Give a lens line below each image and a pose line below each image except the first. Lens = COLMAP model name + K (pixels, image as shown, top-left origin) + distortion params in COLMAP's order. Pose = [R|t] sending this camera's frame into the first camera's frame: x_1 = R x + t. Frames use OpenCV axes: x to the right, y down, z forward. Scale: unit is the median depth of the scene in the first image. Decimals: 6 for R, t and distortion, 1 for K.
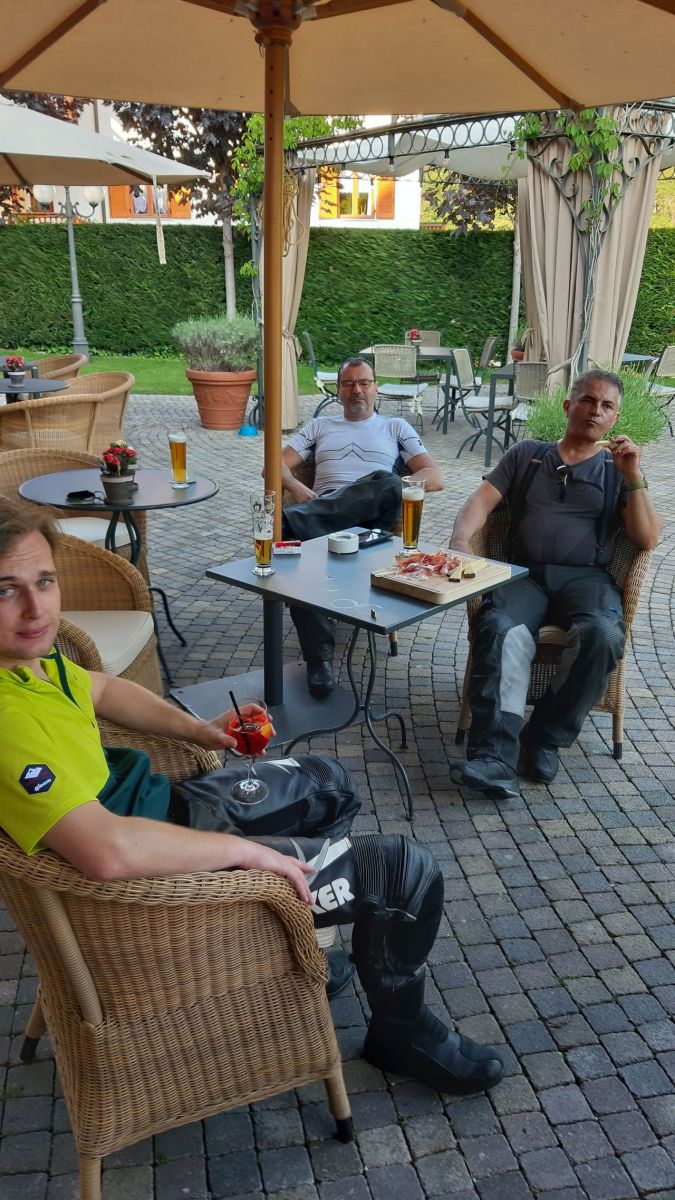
lens RADIAL K [[951.1, 0, 338.4], [0, 951.1, 606.5], [0, 0, 1]] dist [0.060536, -0.105810]
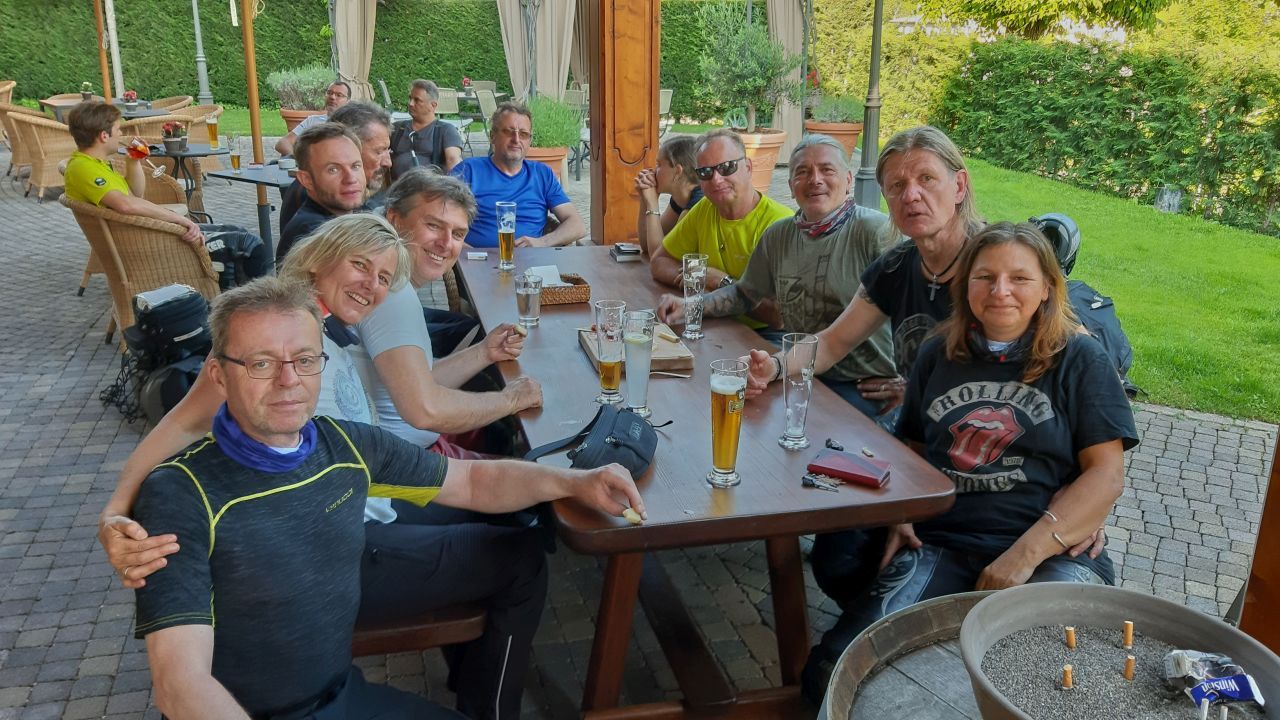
lens RADIAL K [[1014.5, 0, 636.5], [0, 1014.5, 363.2], [0, 0, 1]] dist [0.060536, -0.105810]
pose [[0.994540, -0.031331, 0.099538, 0.109969], [0.034314, 0.999008, -0.028394, 0.094003], [-0.098550, 0.031654, 0.994629, -0.251648]]
